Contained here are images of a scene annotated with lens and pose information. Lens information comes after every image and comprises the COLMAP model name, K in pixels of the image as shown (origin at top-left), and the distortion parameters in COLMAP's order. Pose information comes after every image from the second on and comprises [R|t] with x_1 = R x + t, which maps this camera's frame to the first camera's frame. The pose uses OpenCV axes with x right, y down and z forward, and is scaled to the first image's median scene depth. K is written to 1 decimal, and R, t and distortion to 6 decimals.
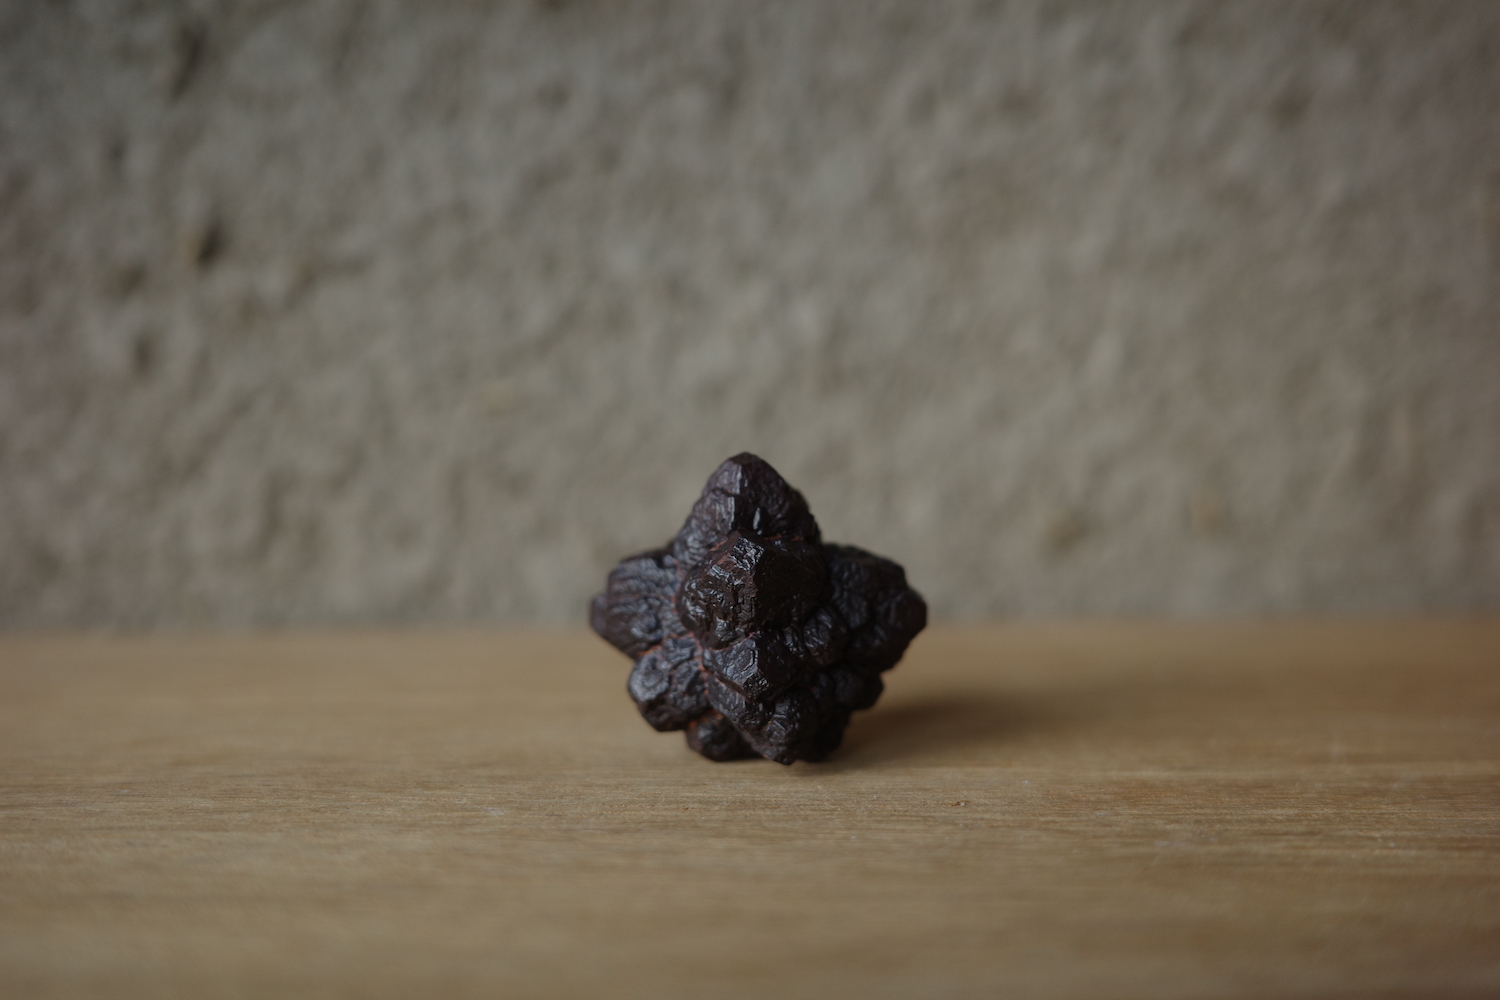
lens RADIAL K [[2134.7, 0, 755.2], [0, 2134.7, 487.3], [0, 0, 1]] dist [0.087072, 0.000000]
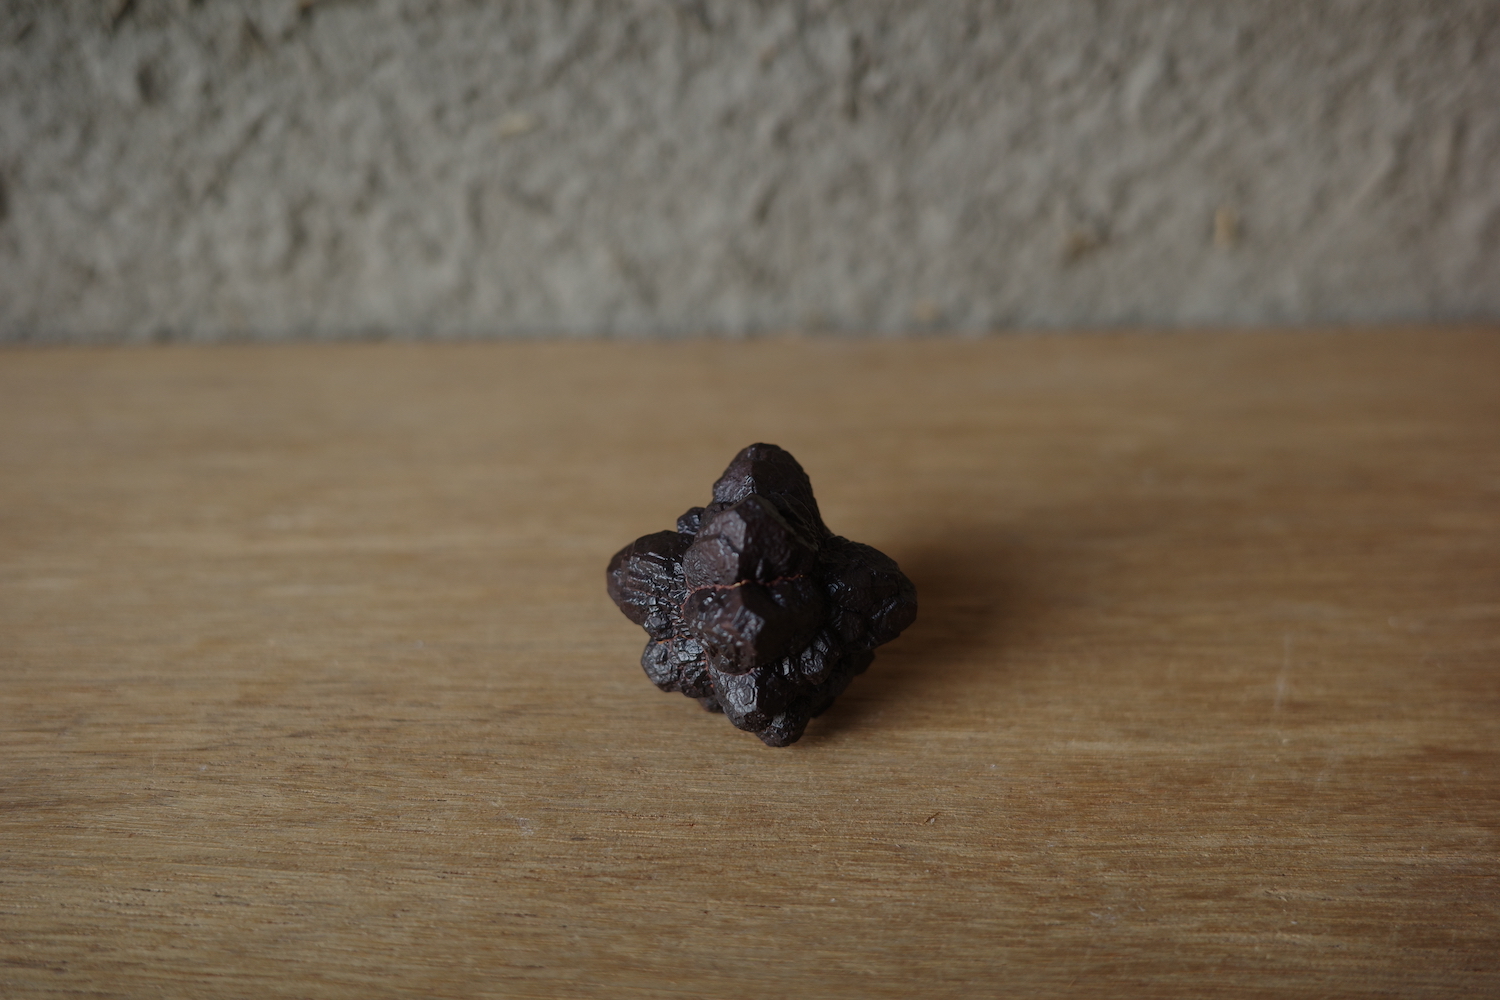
lens RADIAL K [[2134.7, 0, 756.2], [0, 2134.7, 495.6], [0, 0, 1]] dist [0.087072, 0.000000]
pose [[0.999487, 0.028361, -0.014885, 0.010080], [-0.016411, 0.852548, 0.522391, -0.413601], [0.027506, -0.521879, 0.852576, 0.076900]]
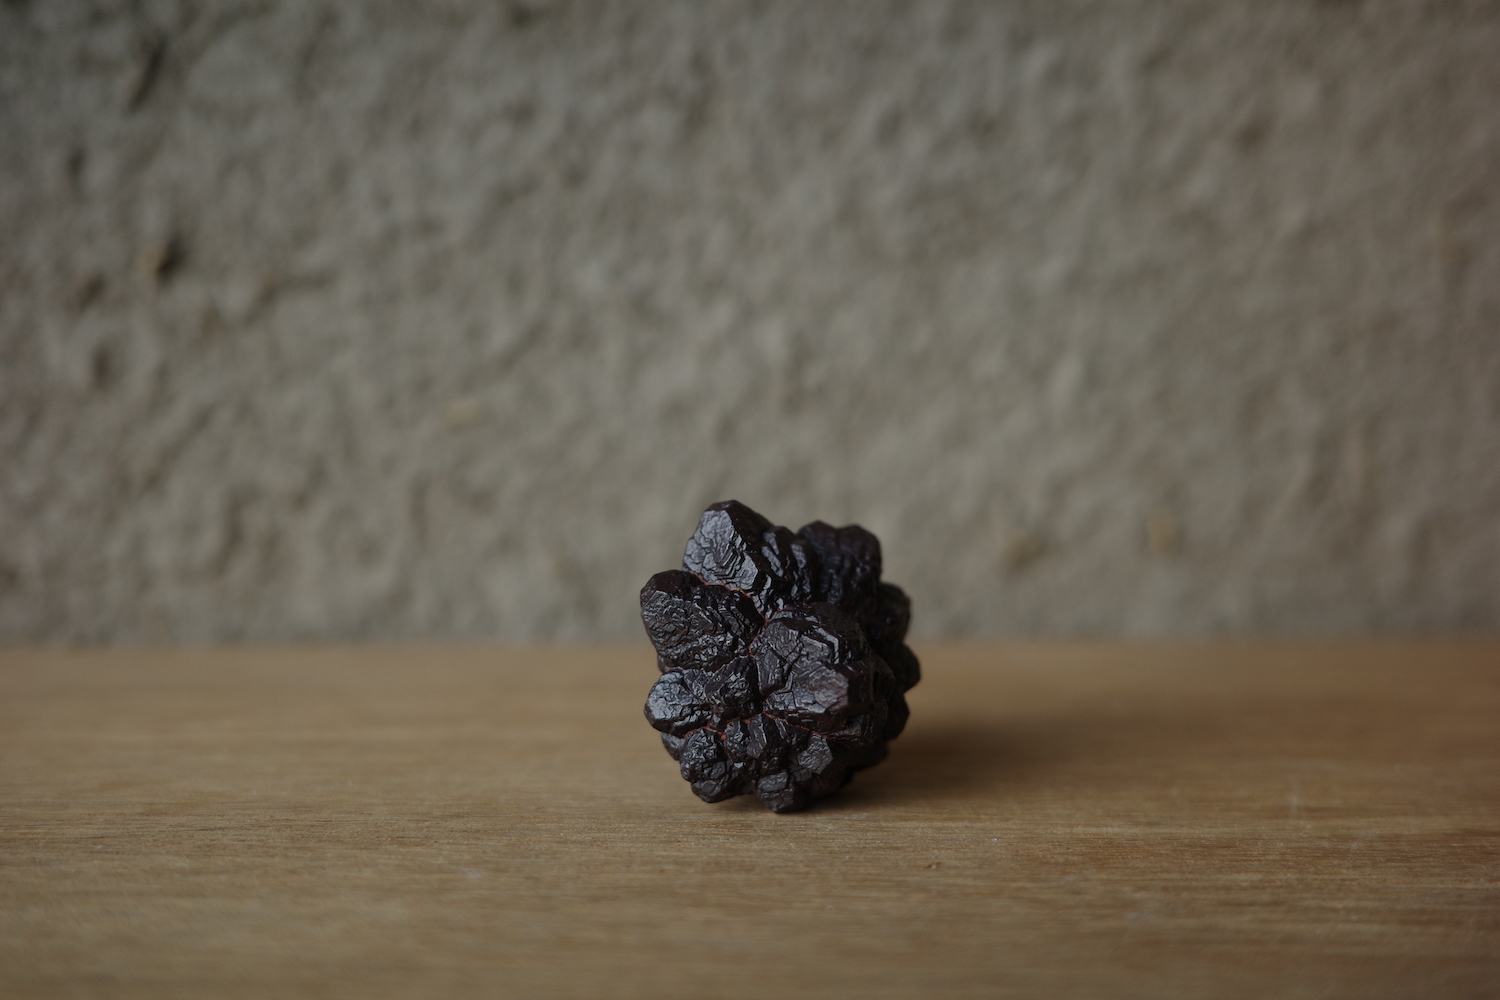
lens RADIAL K [[2134.7, 0, 758.1], [0, 2134.7, 472.4], [0, 0, 1]] dist [0.087072, 0.000000]
pose [[0.999302, 0.012045, 0.035362, -0.017075], [-0.013165, 0.999414, 0.031601, -0.048304], [-0.034961, -0.032044, 0.998875, -0.003758]]
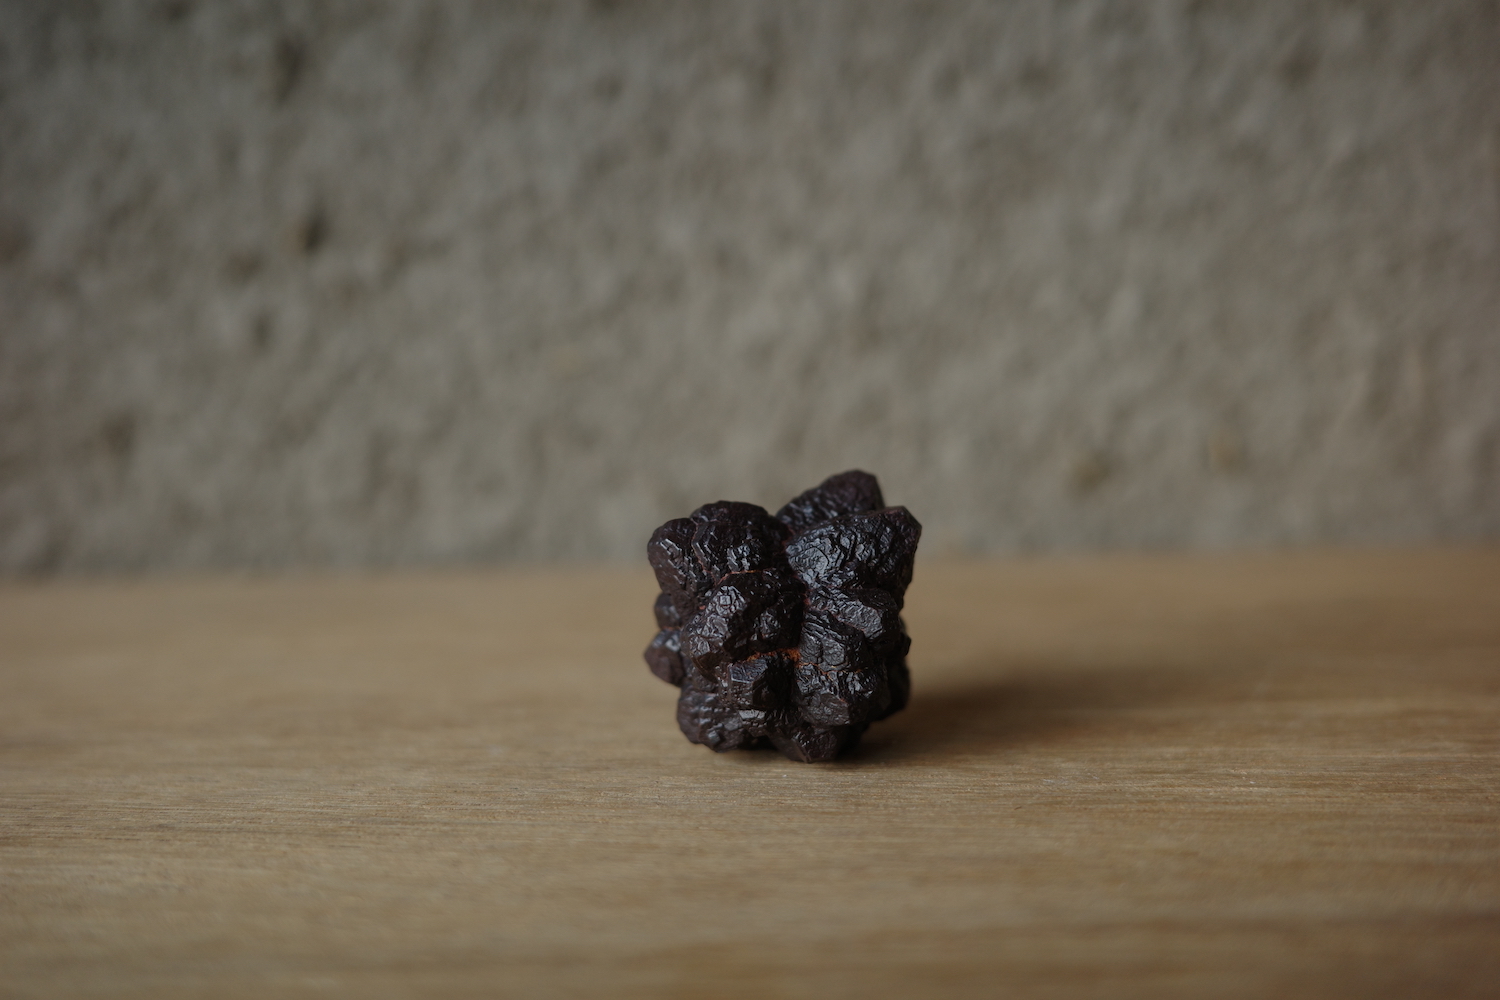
lens RADIAL K [[2134.7, 0, 756.5], [0, 2134.7, 494.0], [0, 0, 1]] dist [0.087072, 0.000000]
pose [[0.991815, -0.013844, -0.126930, 0.118286], [0.022127, 0.997699, 0.064086, -0.042563], [0.125751, -0.066370, 0.989839, -0.097212]]
